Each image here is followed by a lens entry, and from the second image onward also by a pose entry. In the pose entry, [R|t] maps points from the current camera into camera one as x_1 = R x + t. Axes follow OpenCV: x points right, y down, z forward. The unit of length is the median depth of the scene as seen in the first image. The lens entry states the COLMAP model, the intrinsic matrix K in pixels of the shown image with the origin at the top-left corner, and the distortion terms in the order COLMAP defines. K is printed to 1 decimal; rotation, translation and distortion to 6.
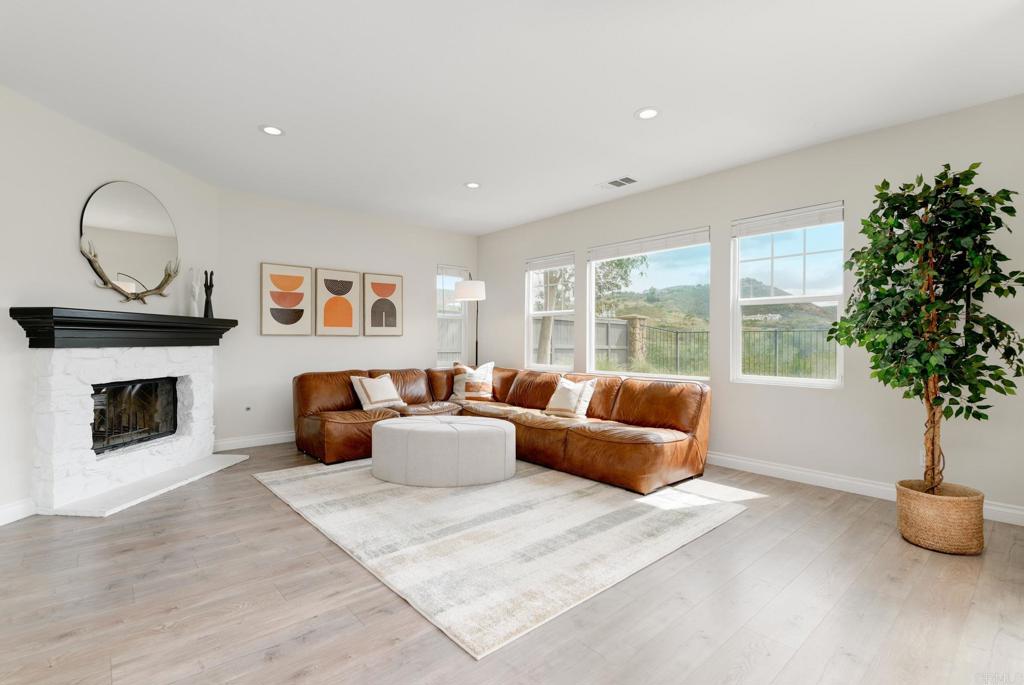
lens RADIAL K [[470.5, 0, 485.4], [0, 470.5, 345.2], [0, 0, 1]] dist [0.001317, 0.000049]
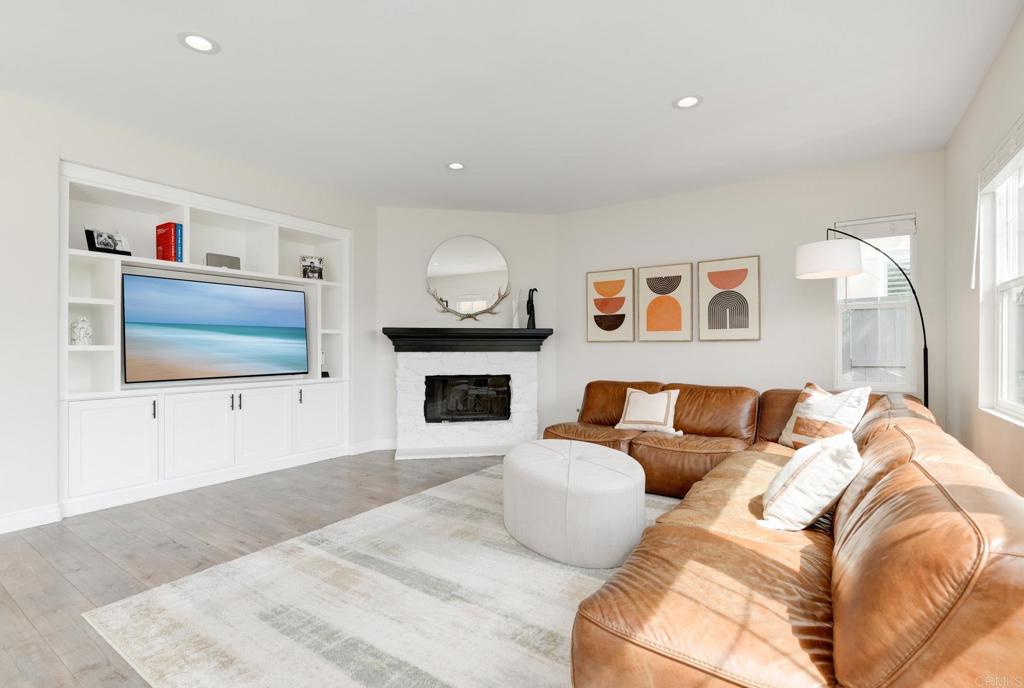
lens RADIAL K [[461.3, 0, 518.5], [0, 461.3, 344.8], [0, 0, 1]] dist [0.000633, -0.000098]
pose [[0.293318, -0.006255, -0.955994, 0.521536], [-0.007349, 0.999934, -0.008797, -0.005167], [0.955987, 0.009606, 0.293253, 0.626001]]
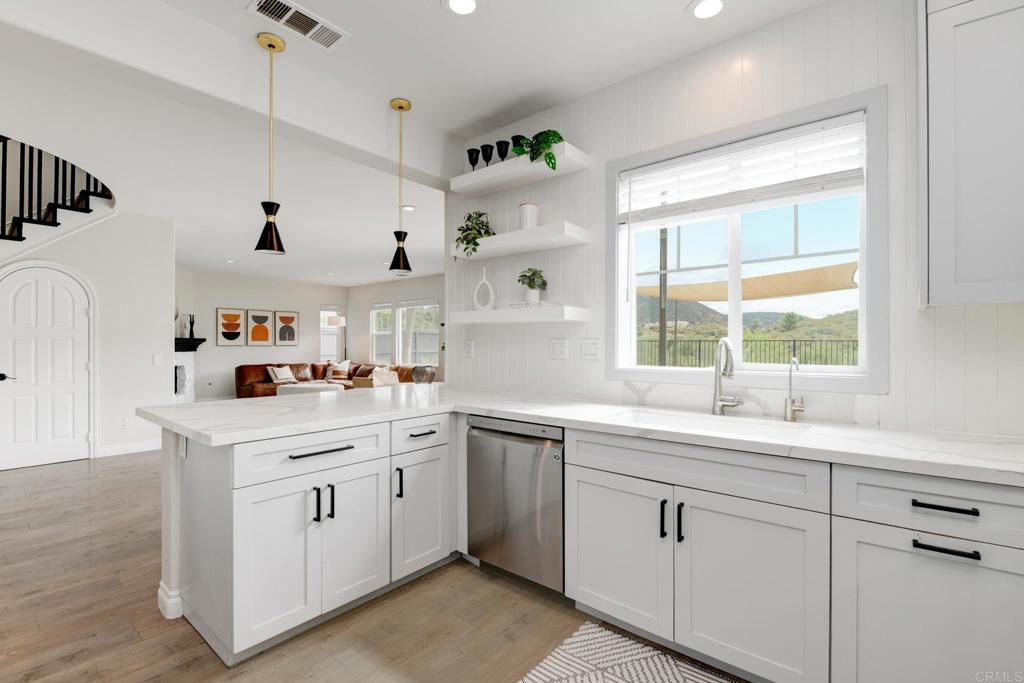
lens RADIAL K [[469.3, 0, 508.6], [0, 469.3, 345.8], [0, 0, 1]] dist [-0.000612, -0.000142]
pose [[0.981709, -0.001083, 0.190385, 0.372812], [0.002666, 0.999964, -0.008059, -0.003265], [-0.190370, 0.008419, 0.981676, -1.256422]]
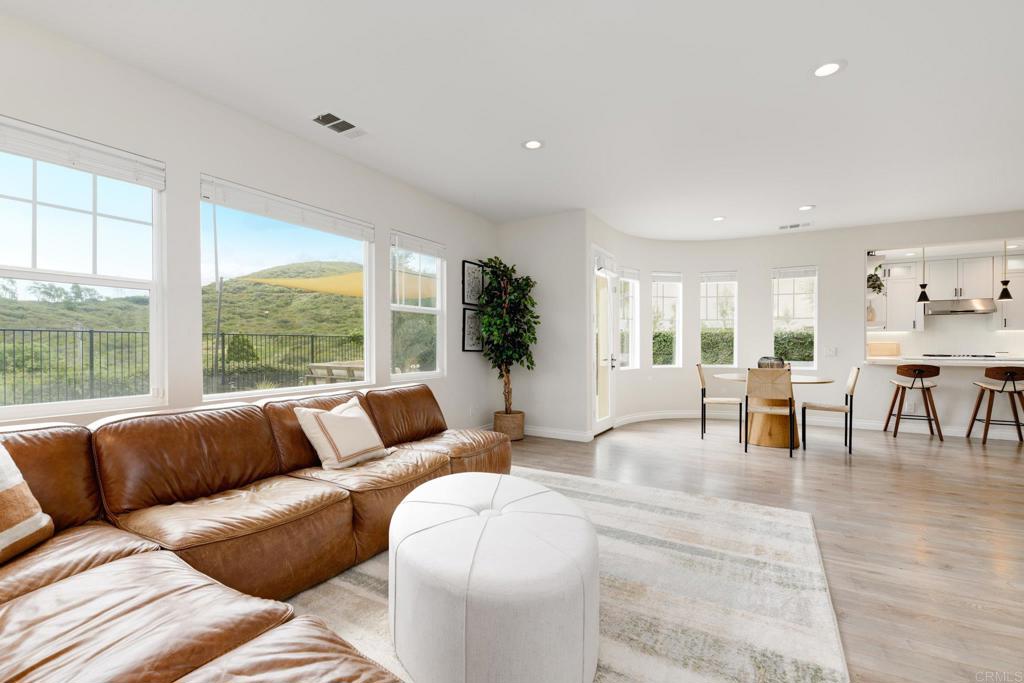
lens RADIAL K [[459.7, 0, 512.0], [0, 459.7, 341.5], [0, 0, 1]] dist [0.000606, -0.006282]
pose [[-0.349991, 0.002414, 0.936750, -0.478420], [0.006489, 0.999979, -0.000153, -0.007296], [-0.936730, 0.006025, -0.350000, 1.006917]]
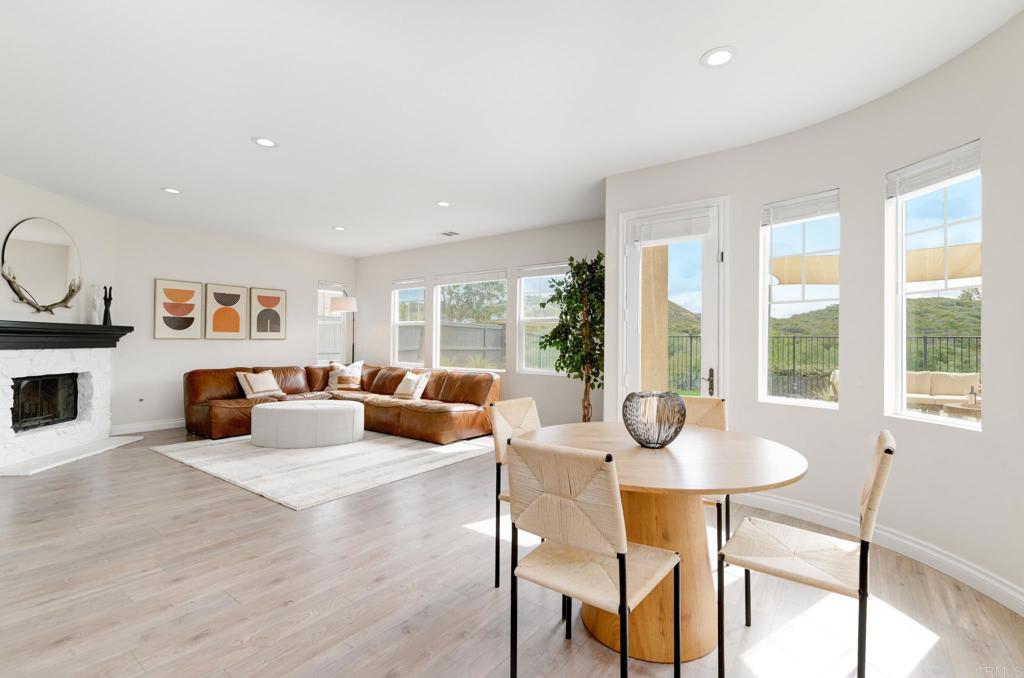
lens RADIAL K [[455.0, 0, 512.0], [0, 455.0, 339.0], [0, 0, 1]] dist [0.001617, -0.009069]
pose [[0.969160, 0.007583, 0.246315, 0.141037], [-0.004230, 0.999891, -0.014137, -0.009098], [-0.246395, 0.012659, 0.969087, -0.396706]]
